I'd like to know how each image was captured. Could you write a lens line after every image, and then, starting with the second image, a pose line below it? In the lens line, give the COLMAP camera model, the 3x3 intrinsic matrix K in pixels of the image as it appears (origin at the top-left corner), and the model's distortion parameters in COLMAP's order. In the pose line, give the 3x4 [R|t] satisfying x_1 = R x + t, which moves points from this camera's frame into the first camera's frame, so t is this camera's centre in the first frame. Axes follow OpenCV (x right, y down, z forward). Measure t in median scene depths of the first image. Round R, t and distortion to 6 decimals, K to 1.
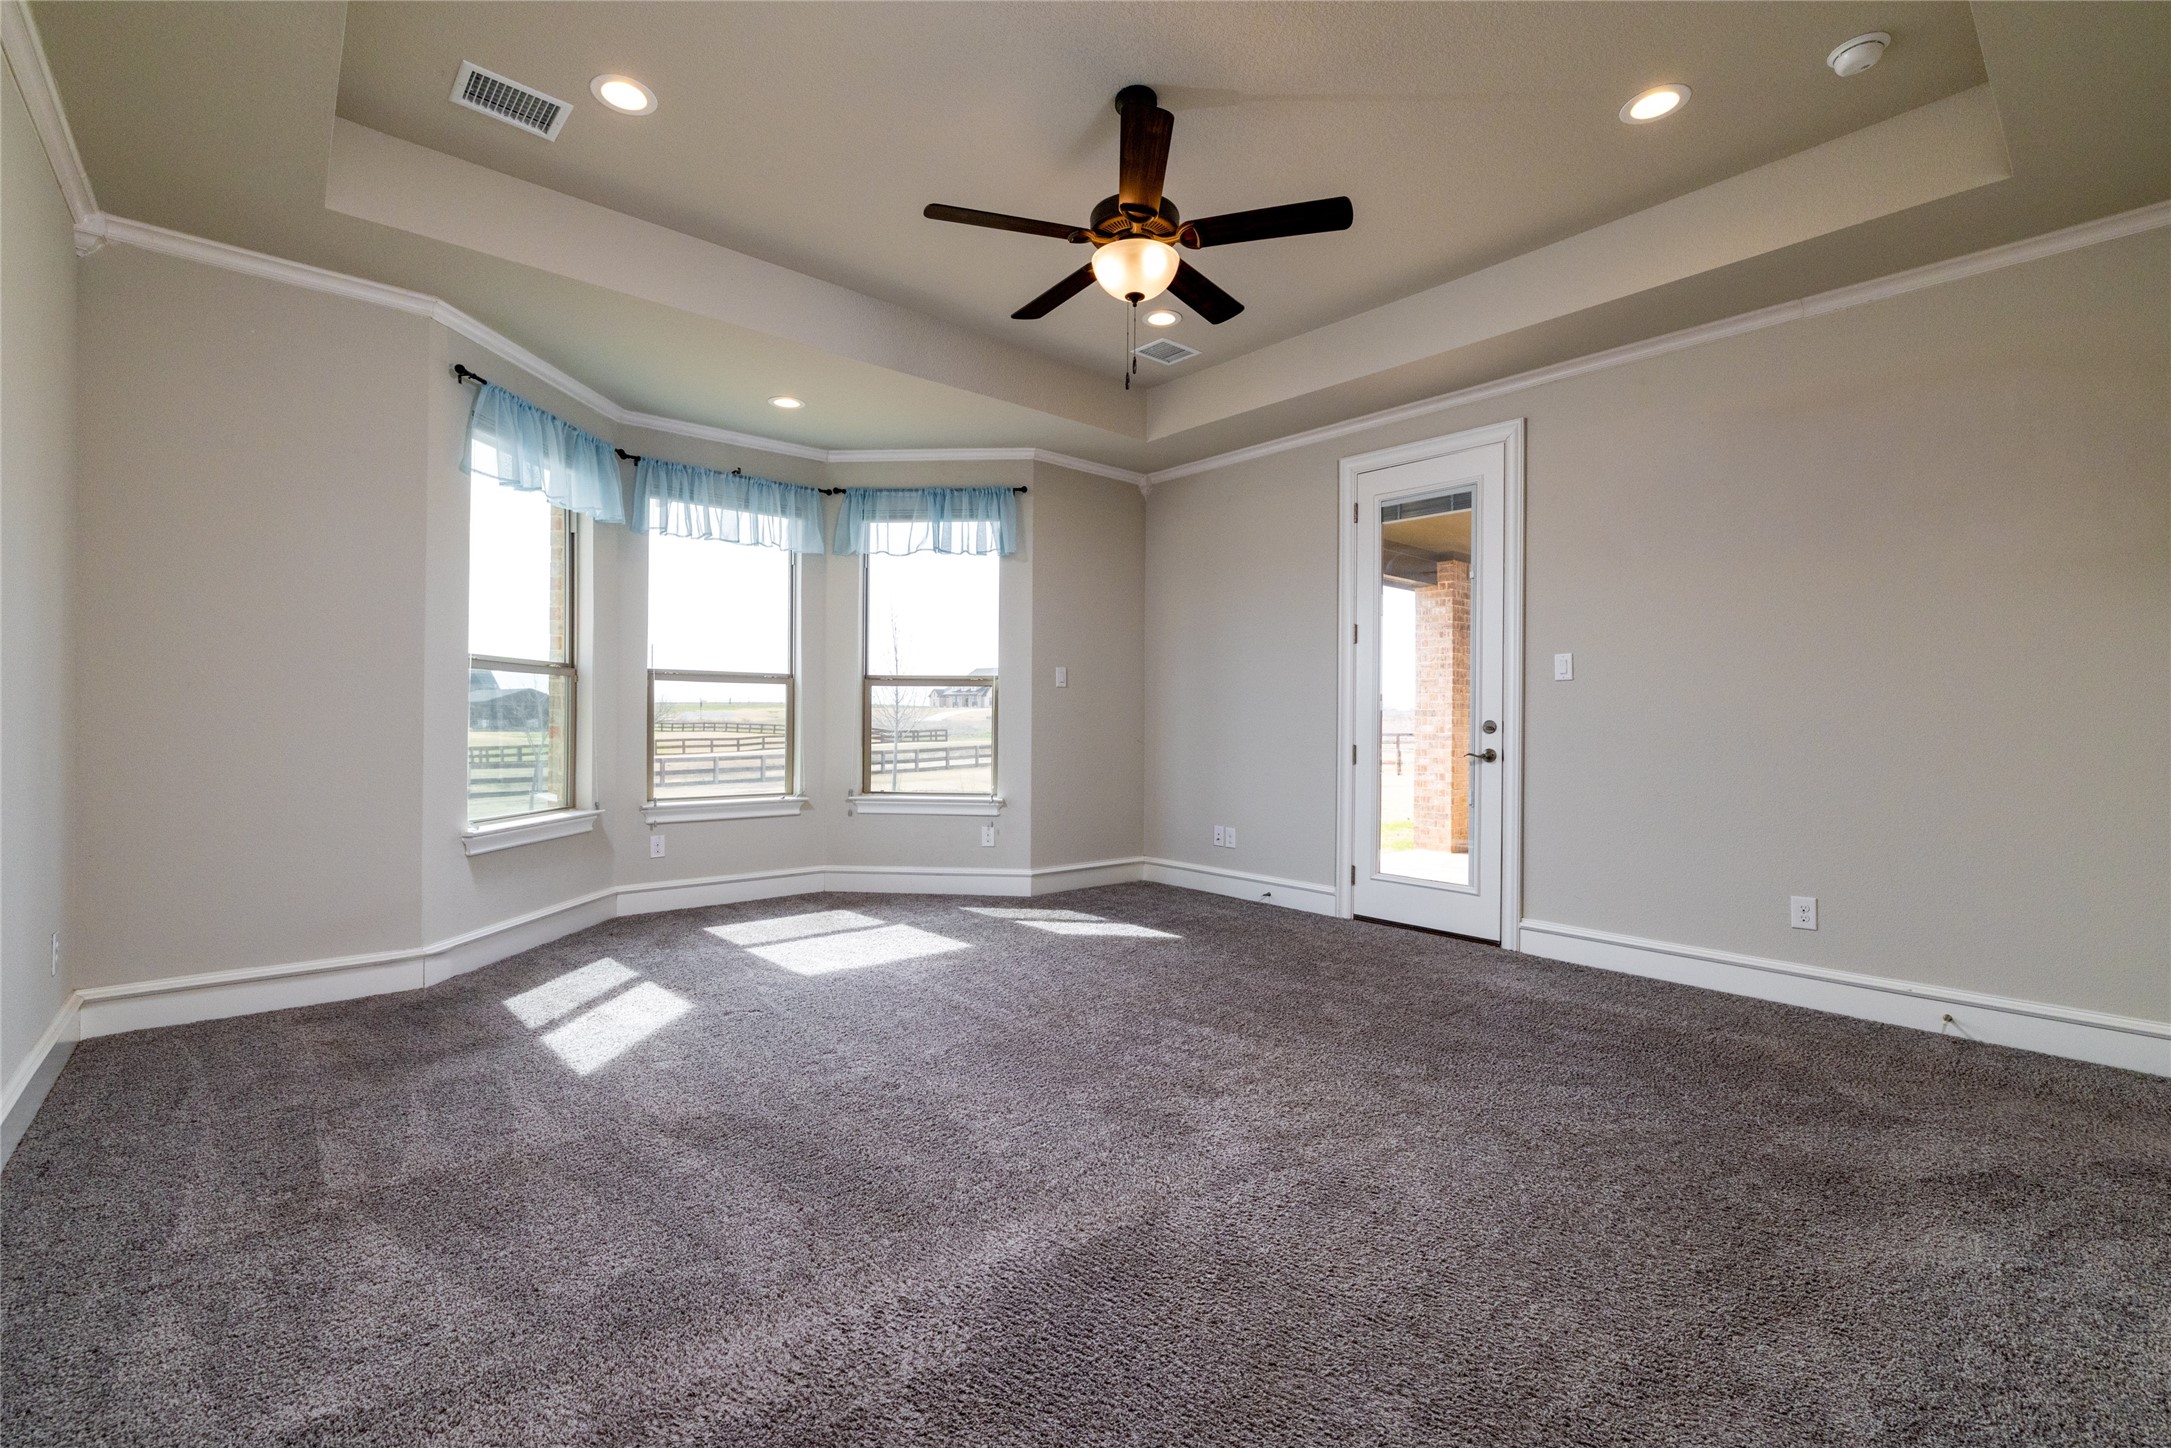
lens RADIAL K [[921.9, 0, 1102.0], [0, 921.9, 723.2], [0, 0, 1]] dist [-0.005910, 0.001516]
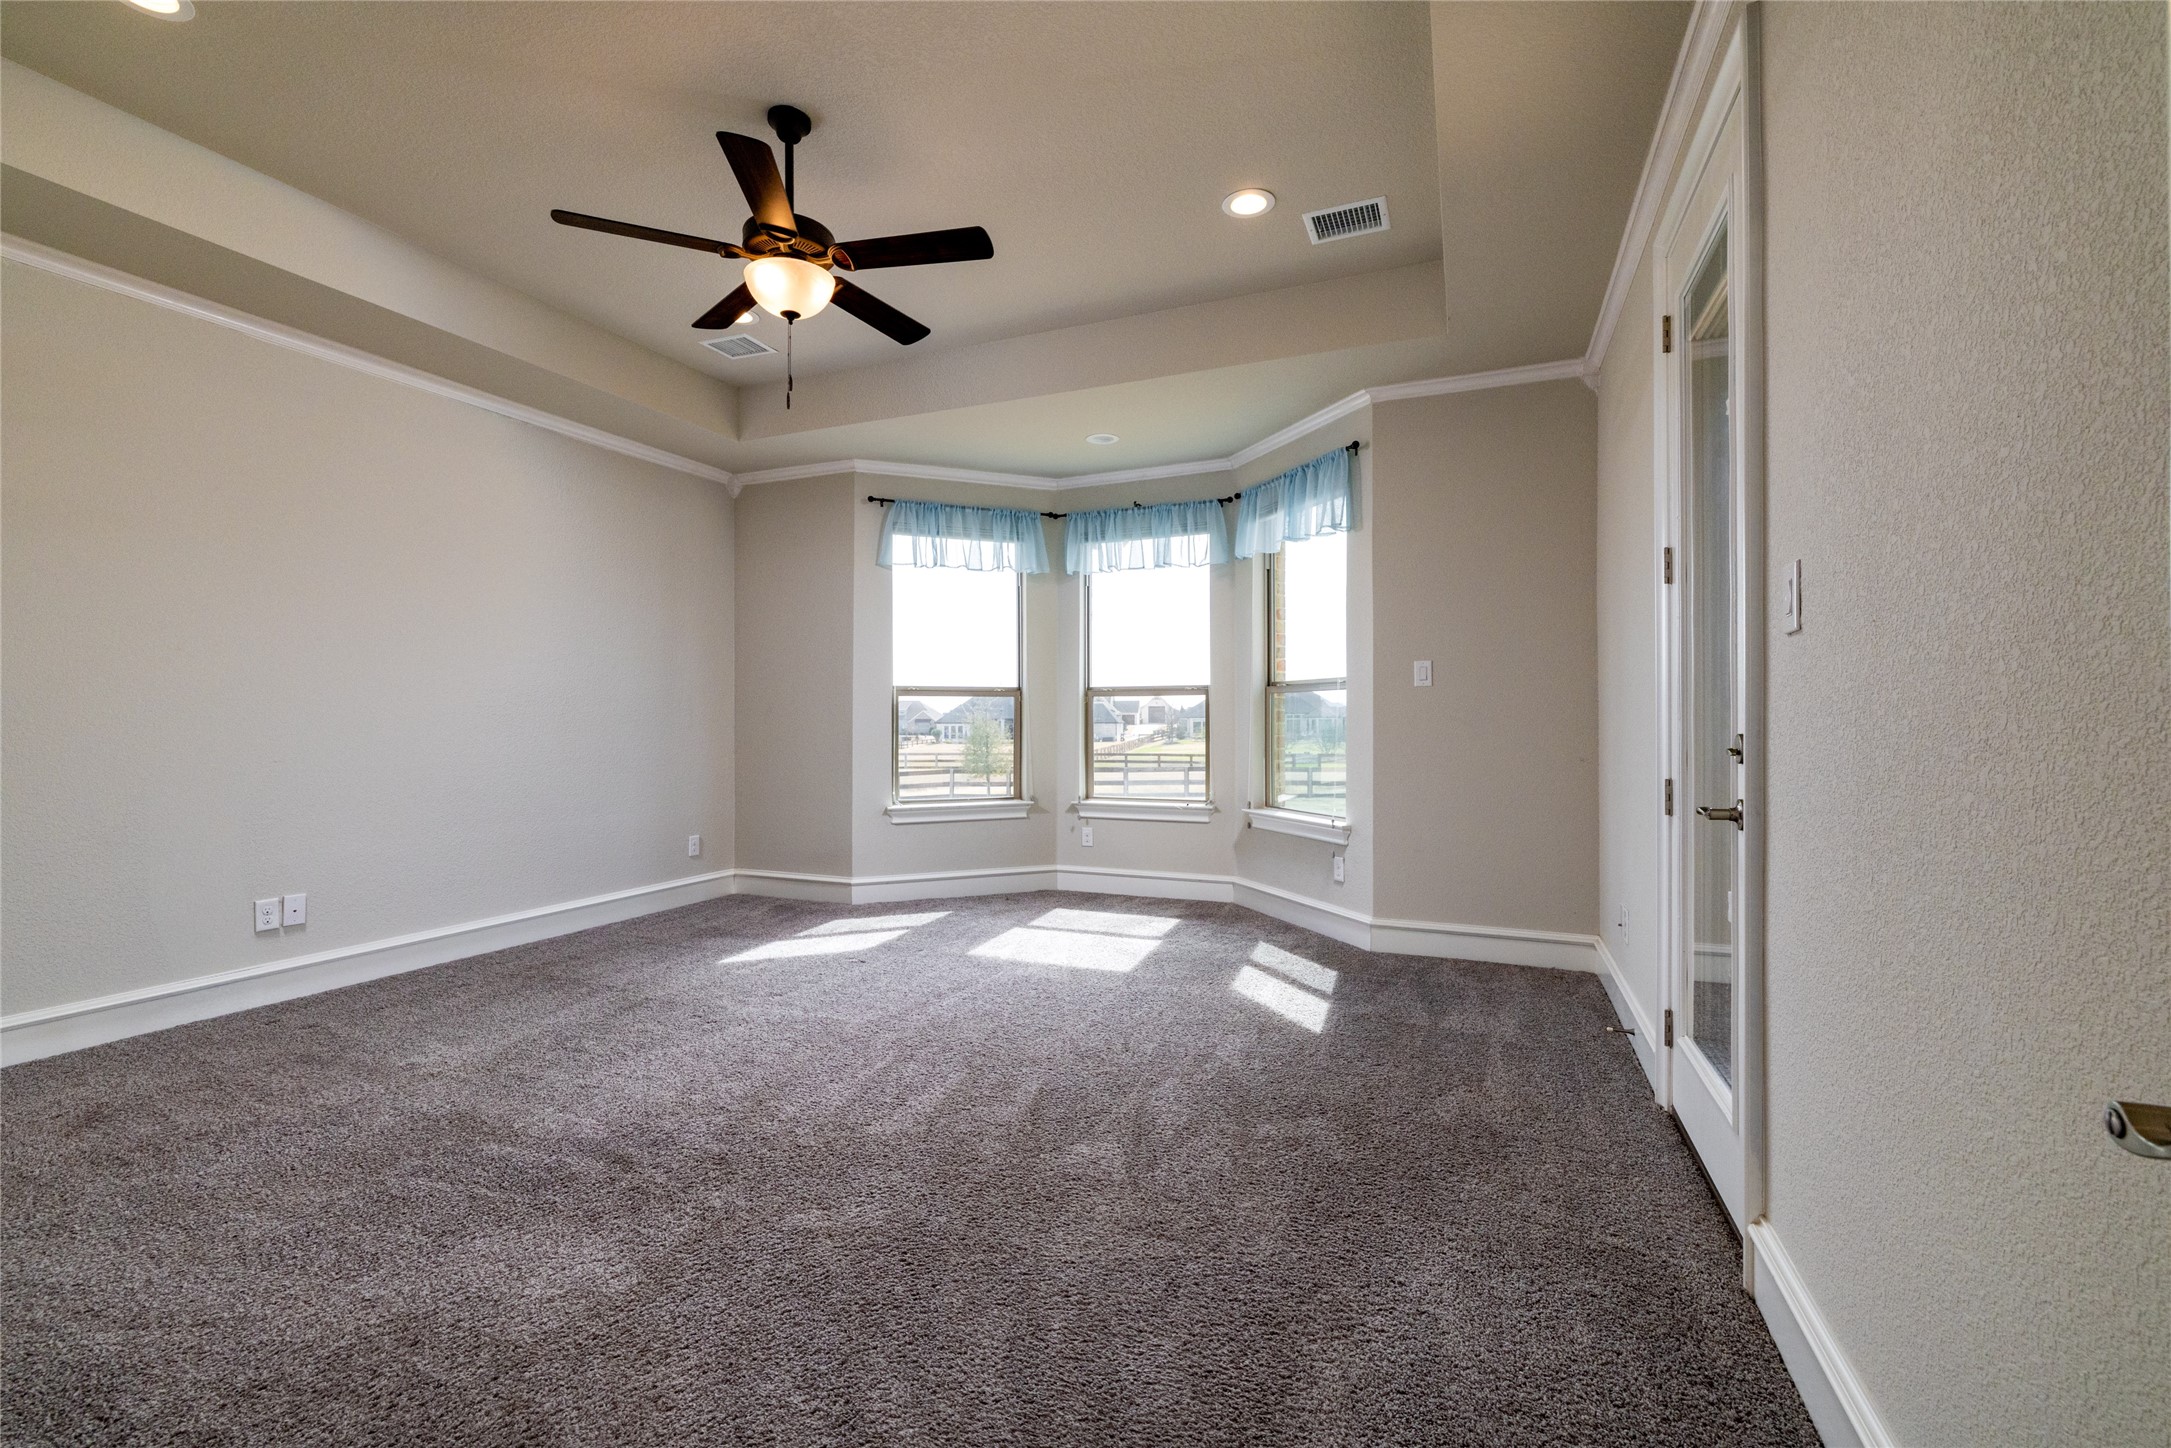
lens RADIAL K [[921.9, 0, 1059.6], [0, 921.9, 722.0], [0, 0, 1]] dist [-0.005910, 0.001516]
pose [[0.436642, -0.009213, -0.899588, 0.545904], [-0.002346, 0.999933, -0.011379, 0.000037], [0.899632, 0.007079, 0.436591, 0.431450]]
